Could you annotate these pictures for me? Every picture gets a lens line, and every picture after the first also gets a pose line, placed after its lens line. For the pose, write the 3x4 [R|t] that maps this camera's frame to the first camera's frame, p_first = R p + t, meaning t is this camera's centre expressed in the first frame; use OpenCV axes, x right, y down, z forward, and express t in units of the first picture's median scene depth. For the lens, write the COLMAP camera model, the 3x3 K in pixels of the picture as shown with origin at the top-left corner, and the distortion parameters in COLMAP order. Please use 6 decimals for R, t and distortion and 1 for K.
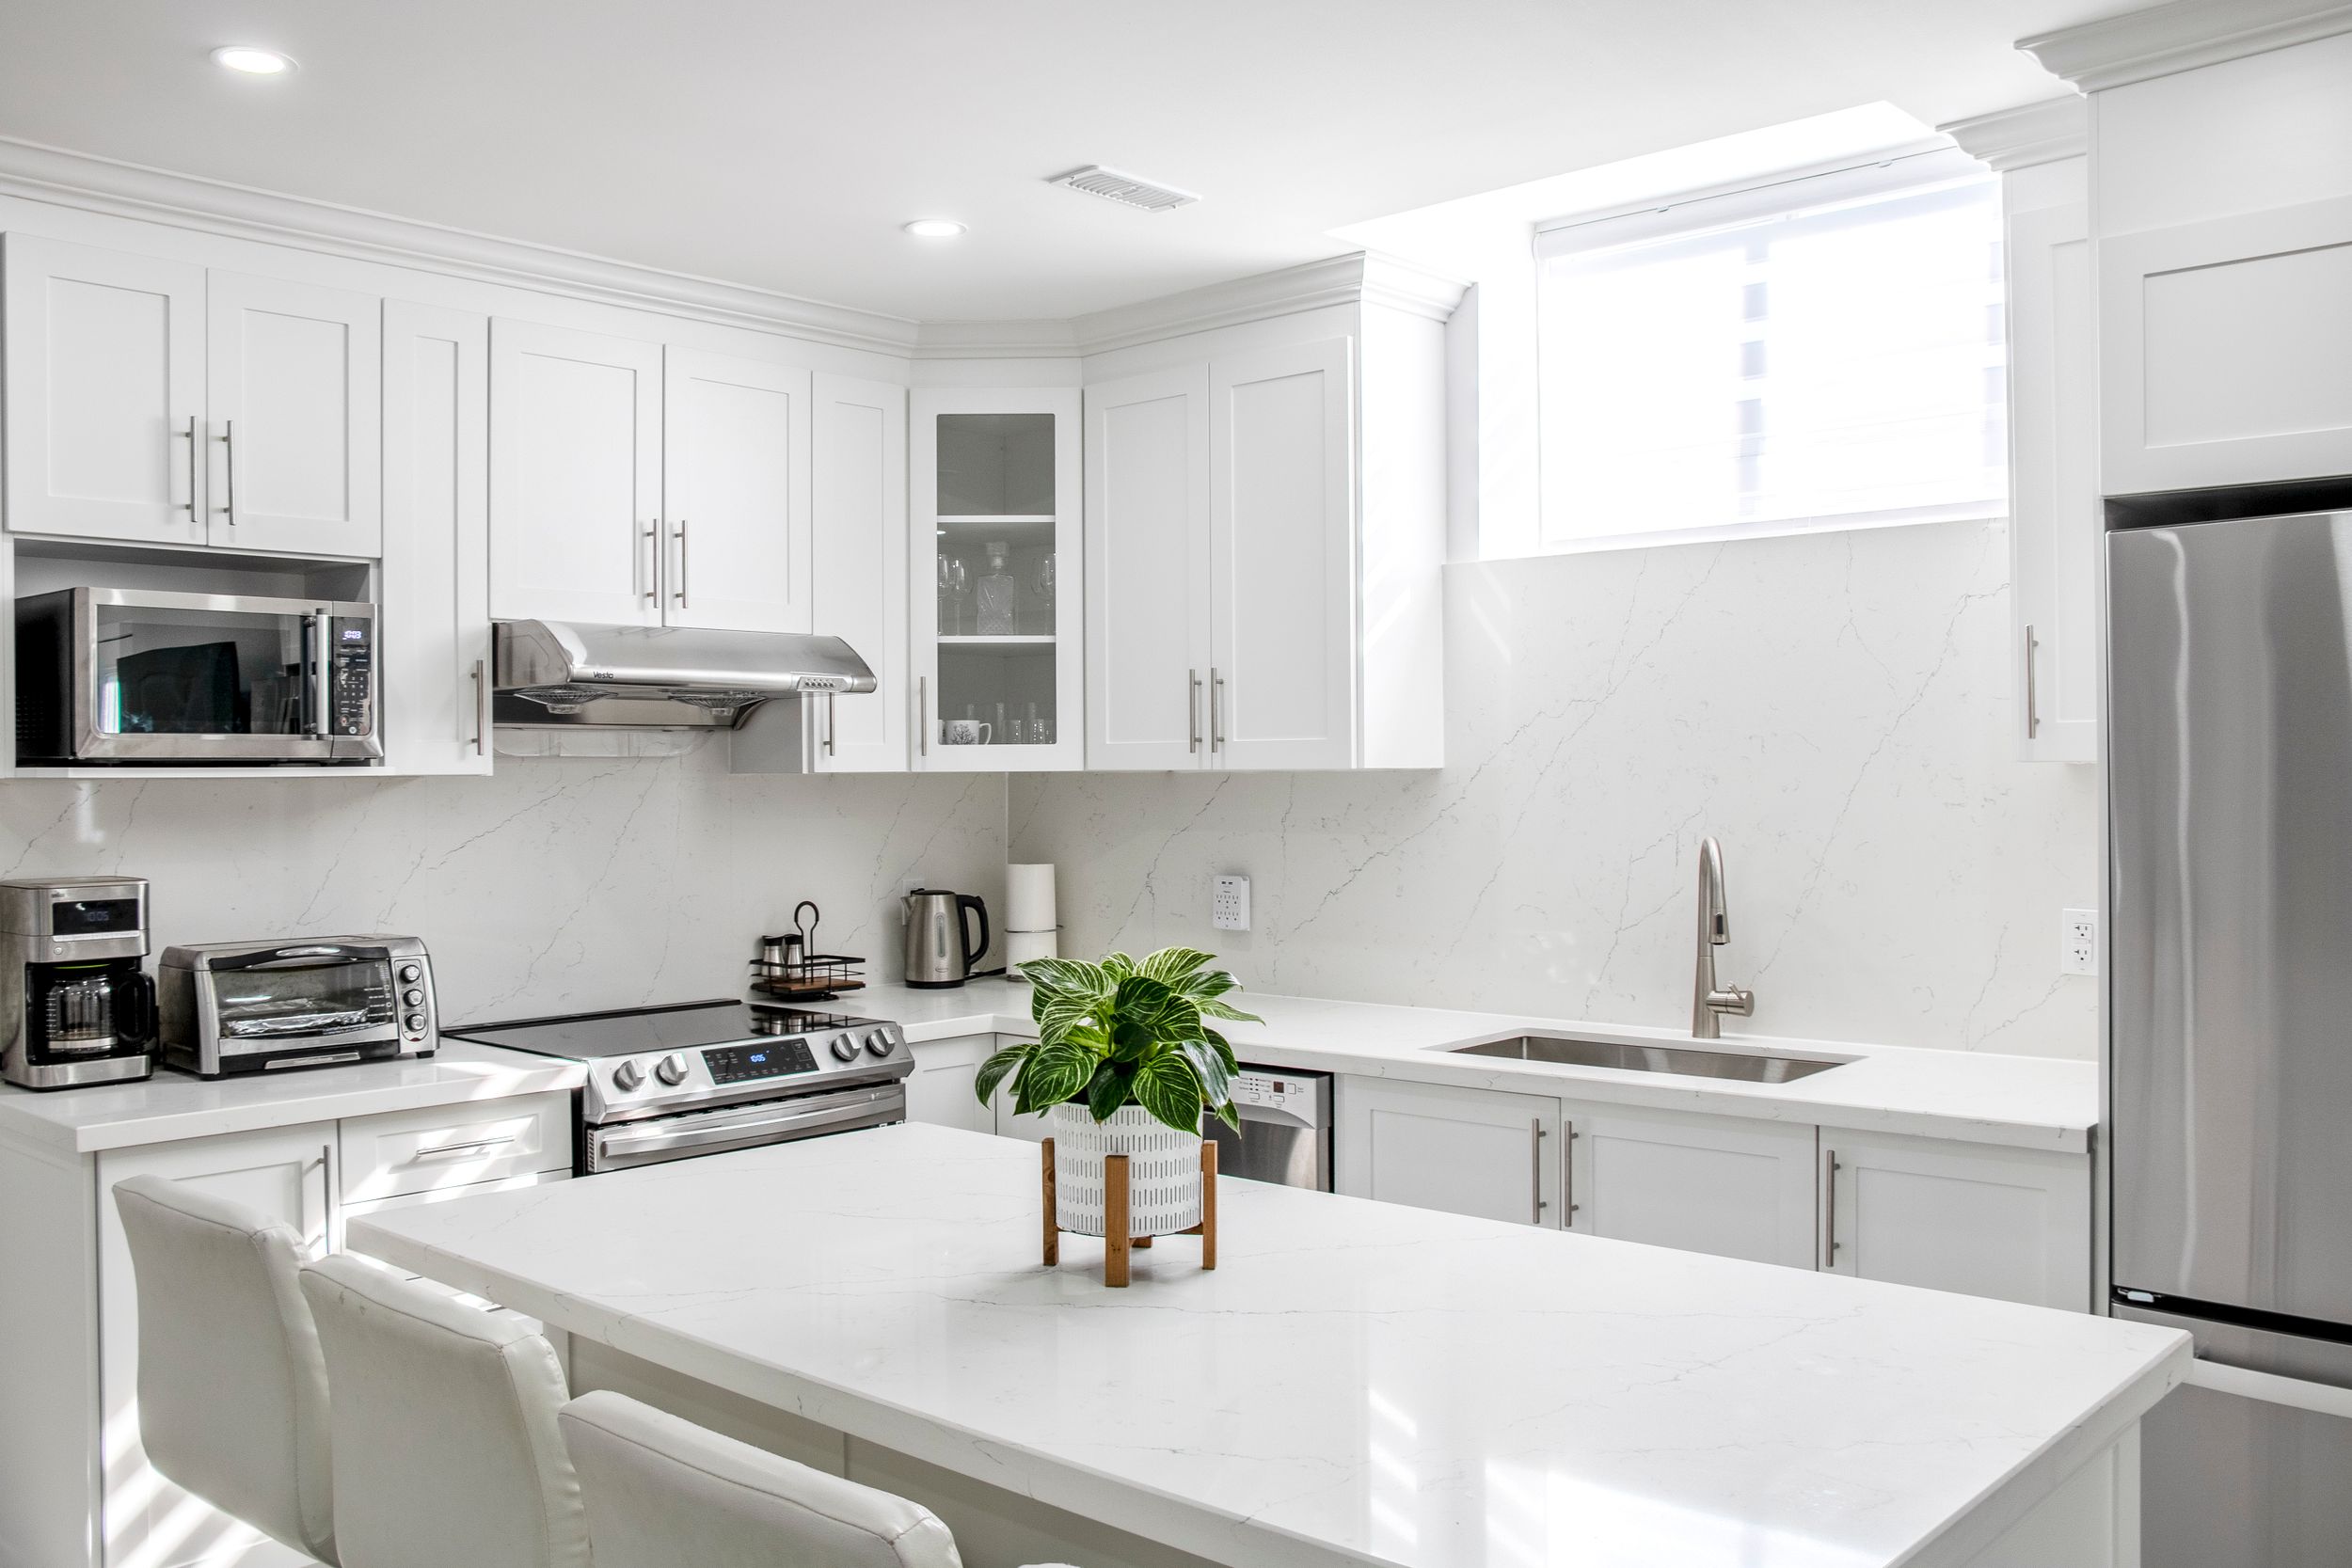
lens RADIAL K [[2050.3, 0, 1176.0], [0, 2050.3, 784.0], [0, 0, 1]] dist [-0.011512, -0.003878]
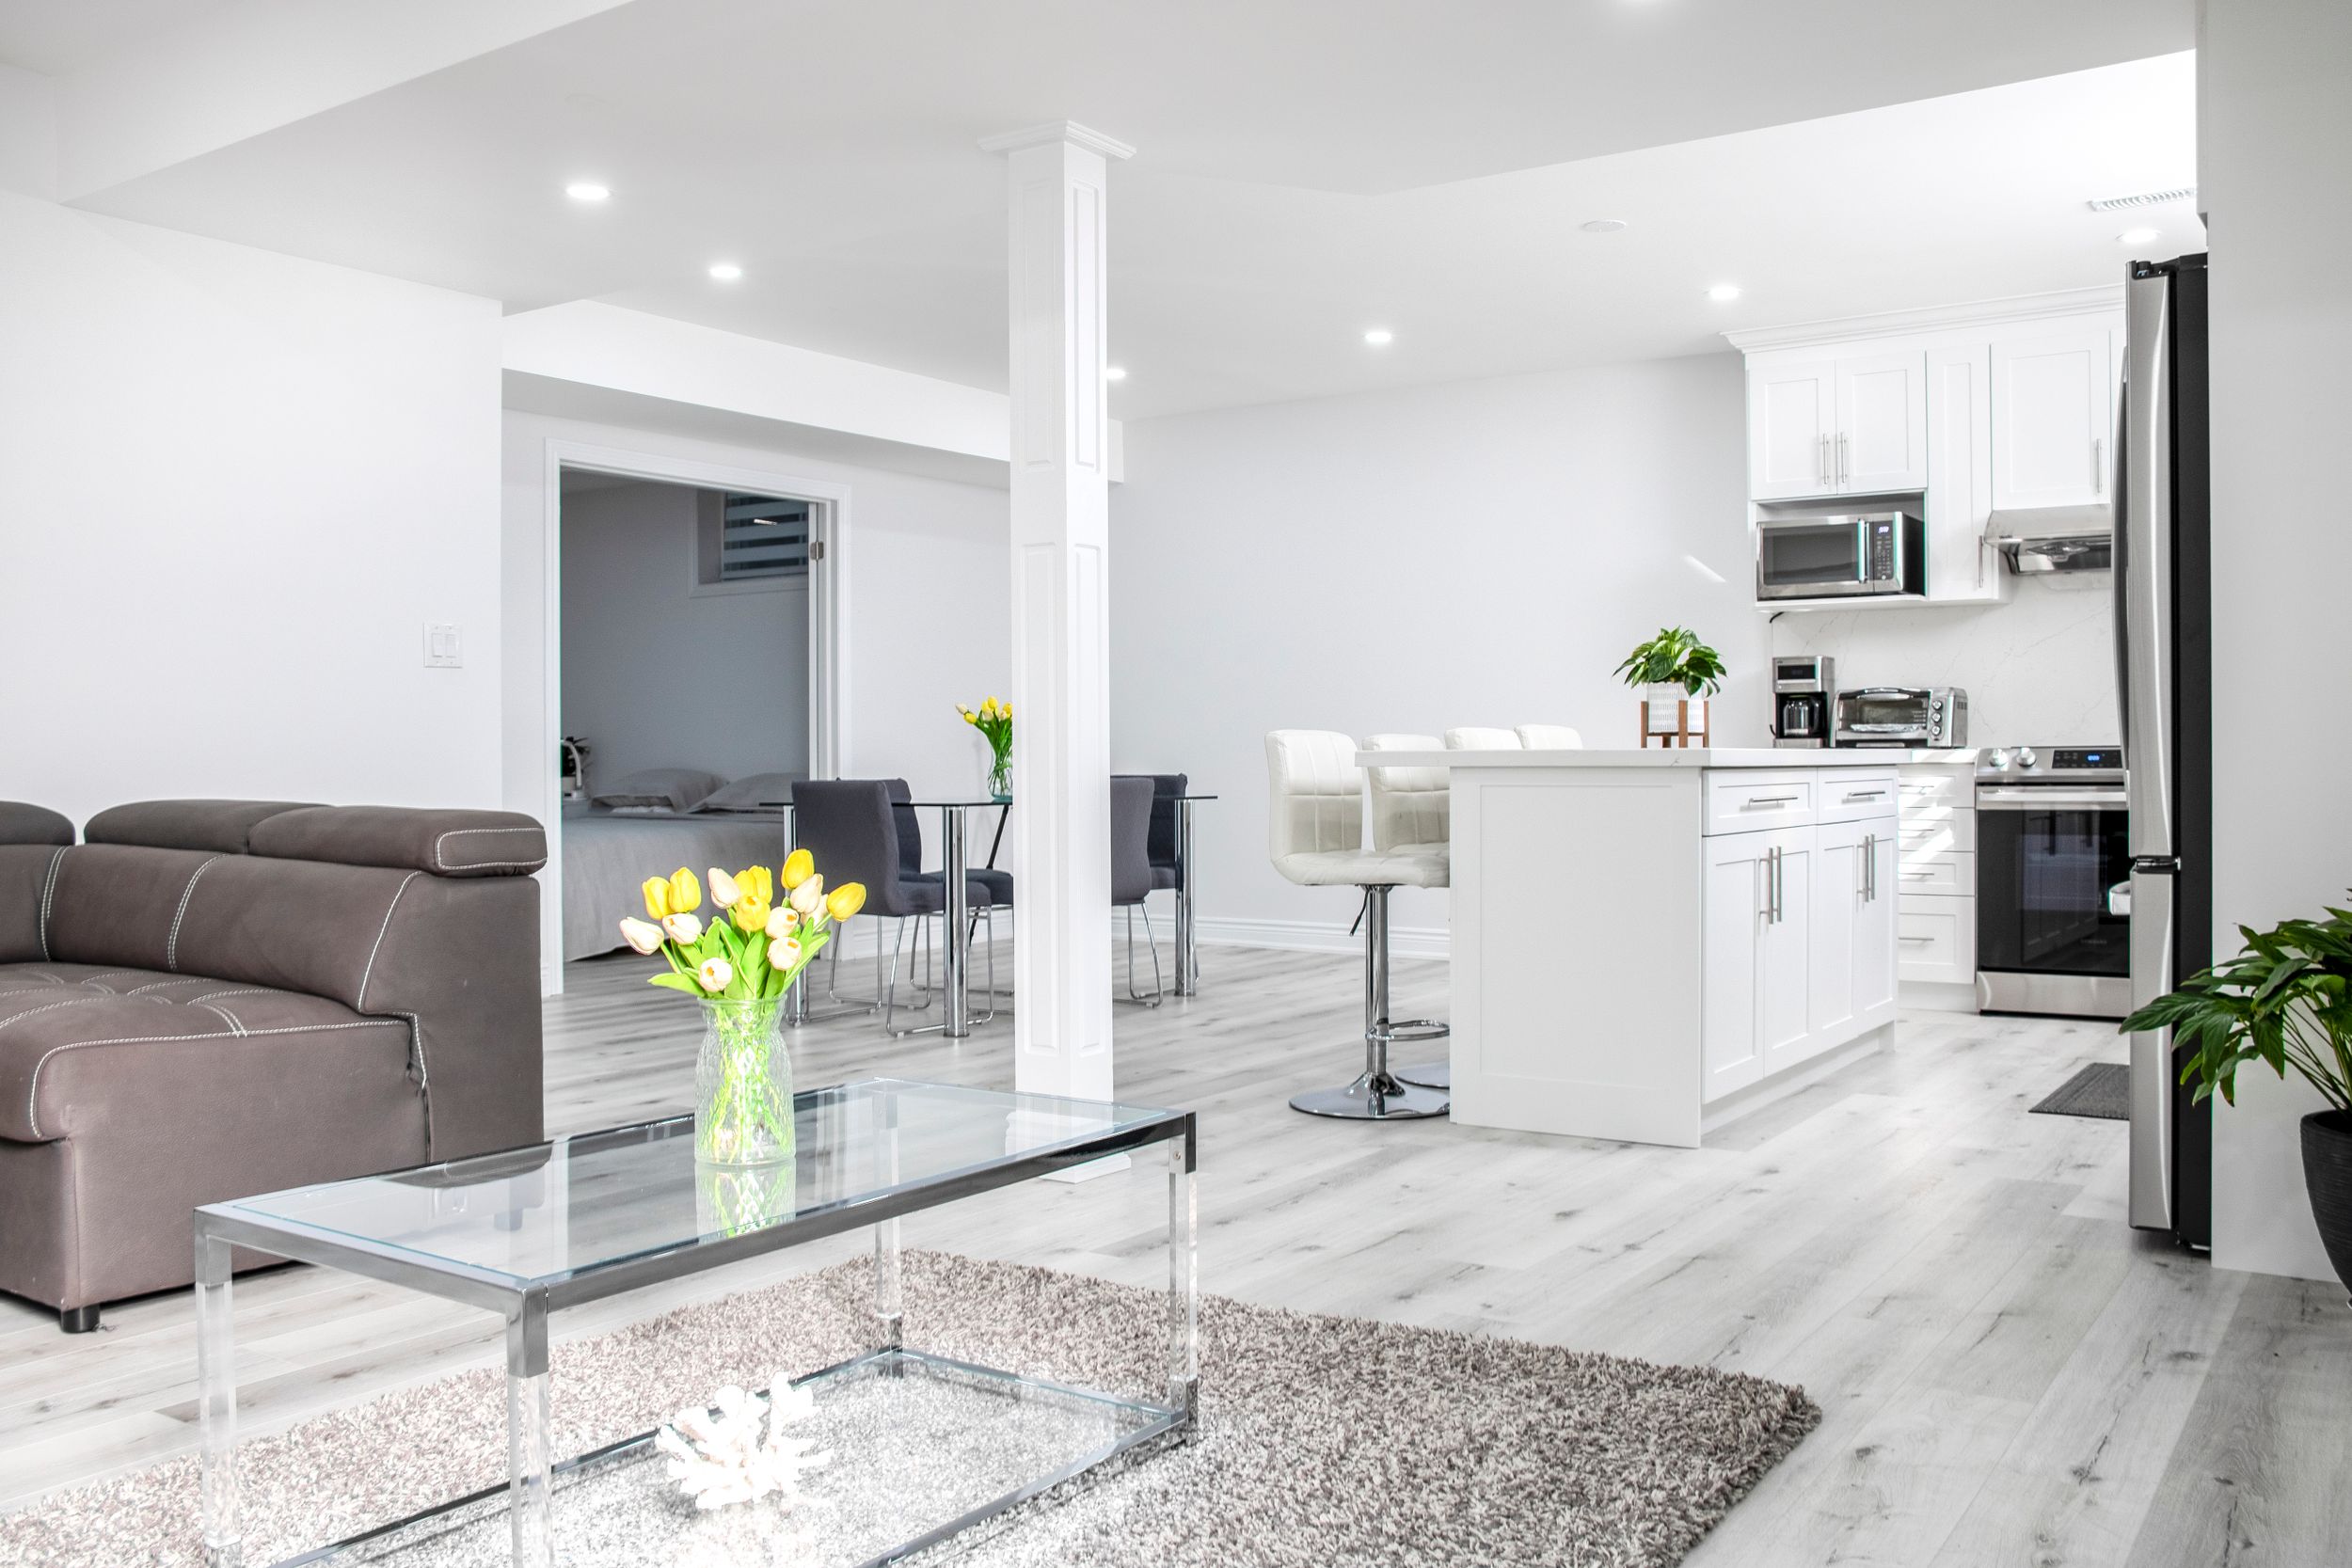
lens RADIAL K [[1921.0, 0, 1176.0], [0, 1921.0, 784.0], [0, 0, 1]] dist [0.001113, 0.000626]
pose [[0.122839, 0.024793, -0.992117, 1.041543], [0.004523, 0.999664, 0.025541, 0.093742], [0.992416, -0.007625, 0.122685, 0.063298]]
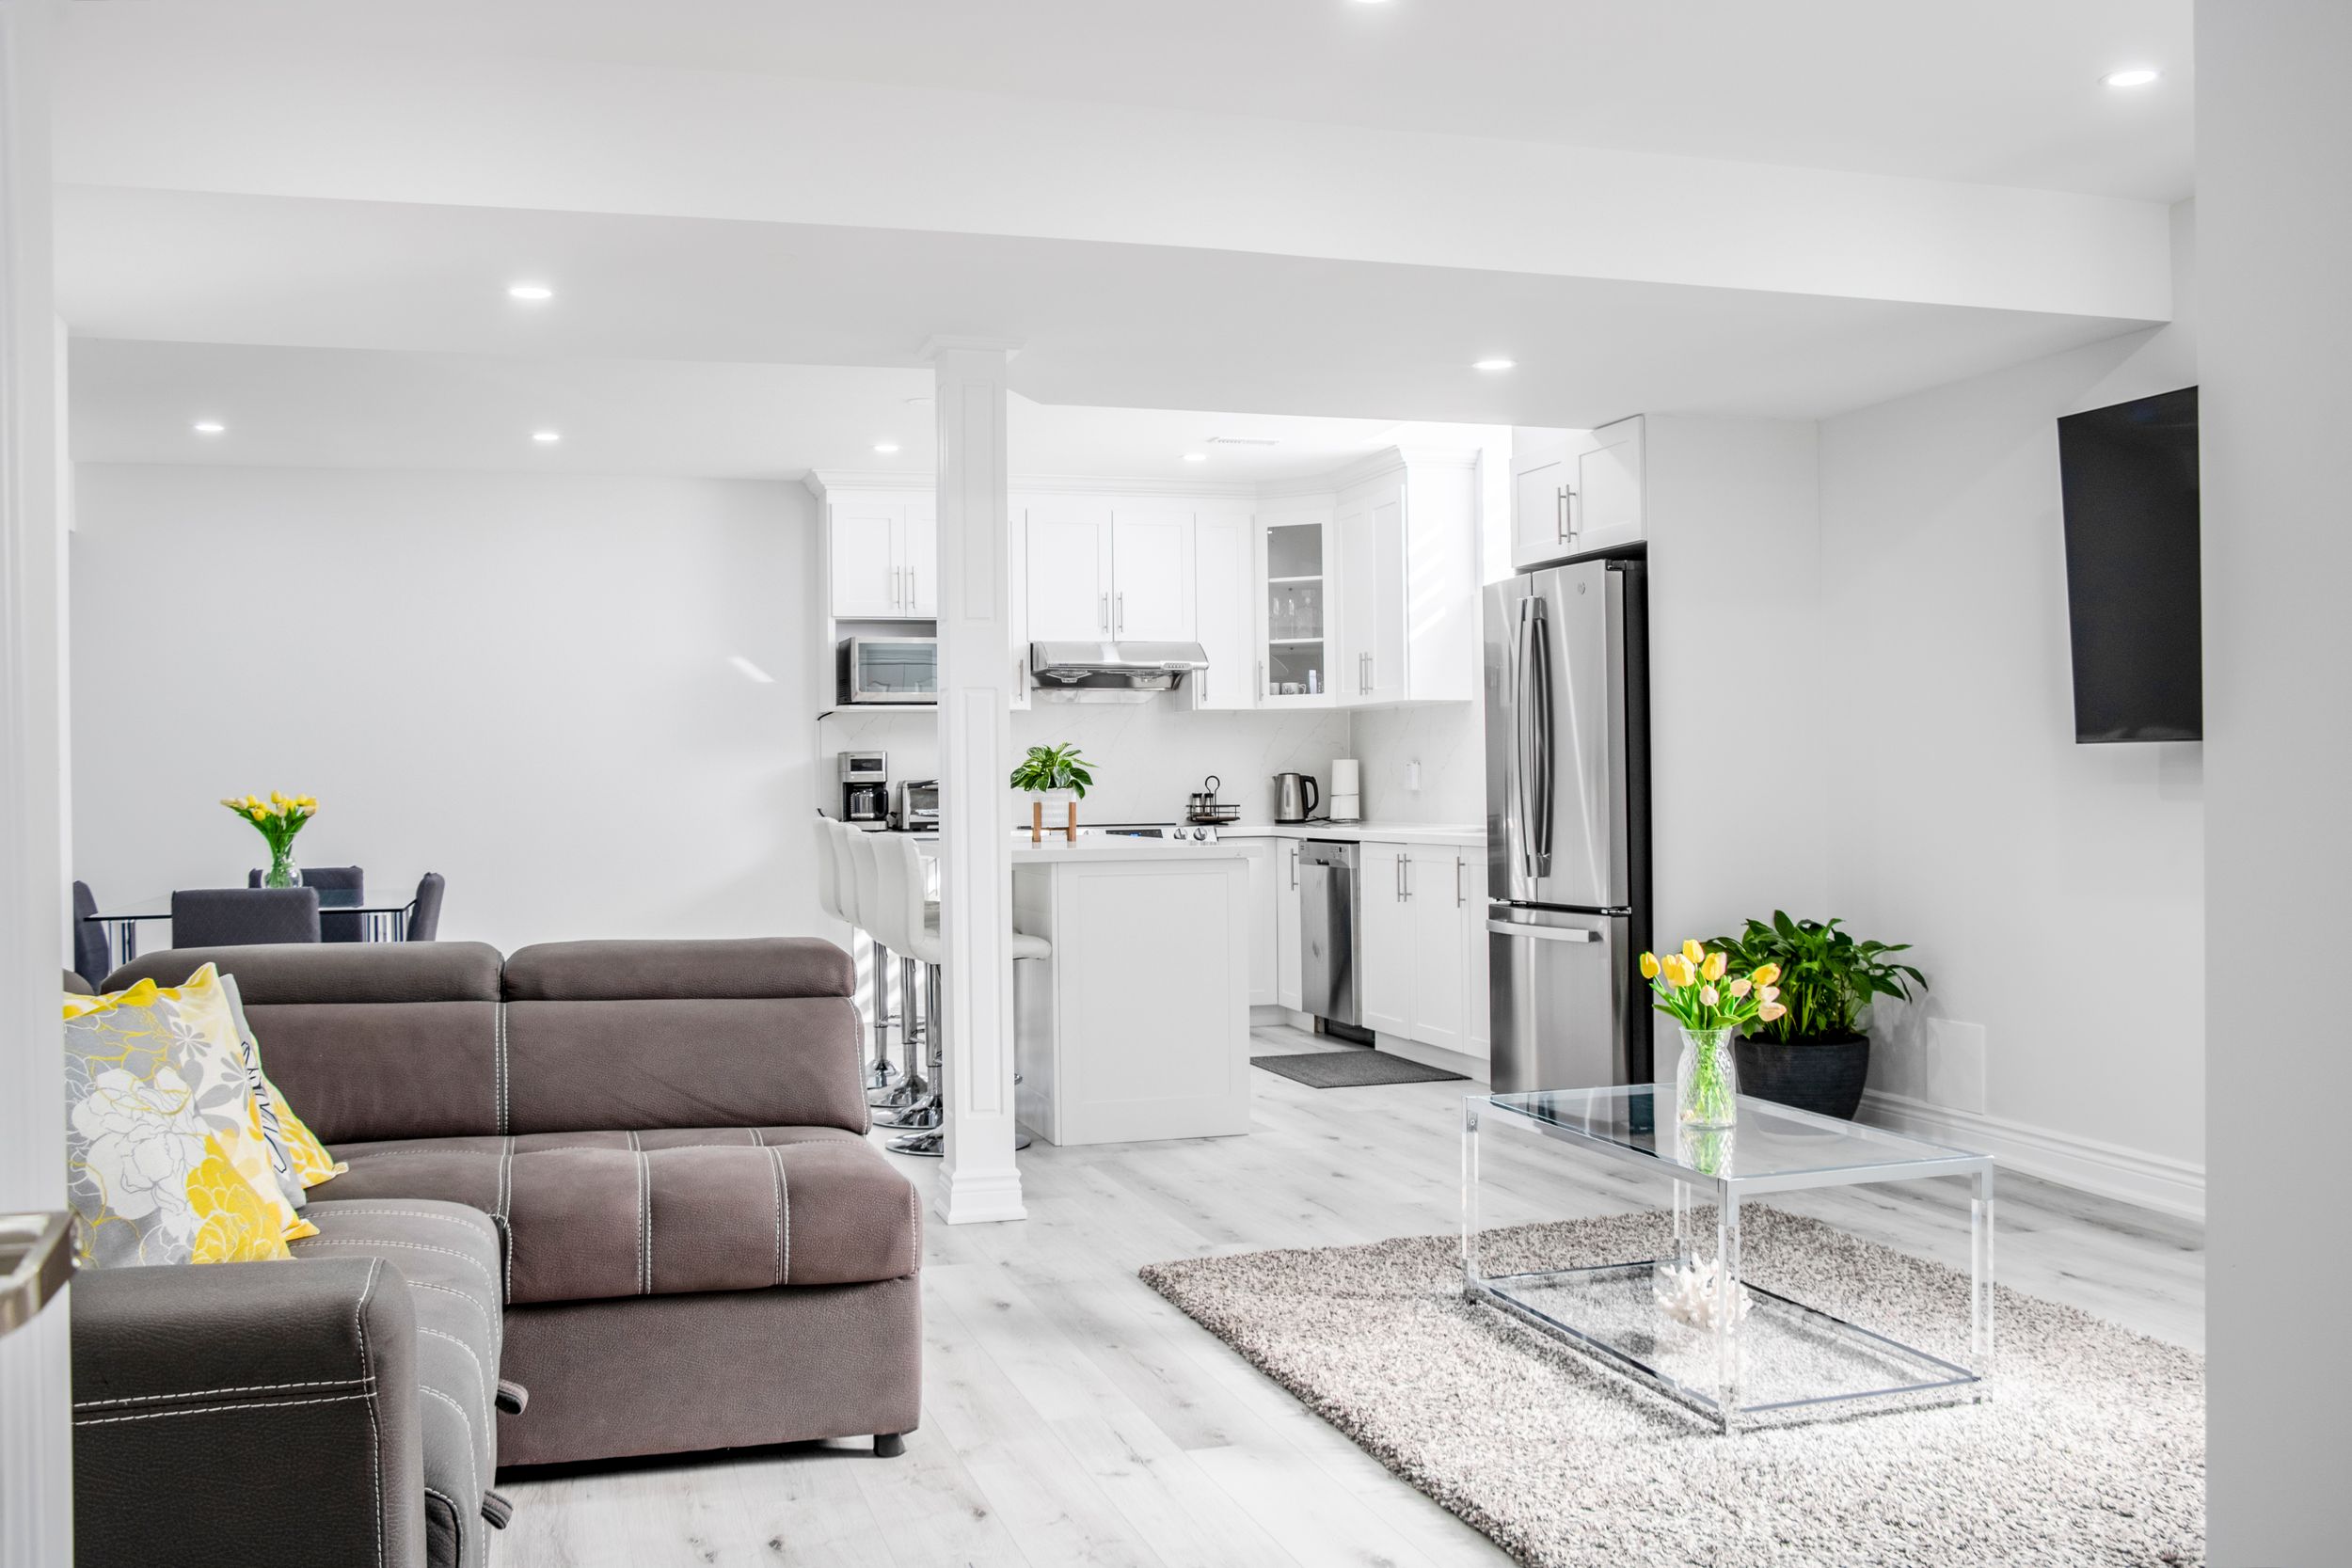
lens RADIAL K [[2081.8, 0, 1176.0], [0, 2081.8, 784.0], [0, 0, 1]] dist [0.002144, -0.000049]
pose [[0.865423, -0.000485, -0.501042, 0.816976], [0.004062, 0.999973, 0.006048, 0.053982], [0.501026, -0.007269, 0.865402, -0.781532]]
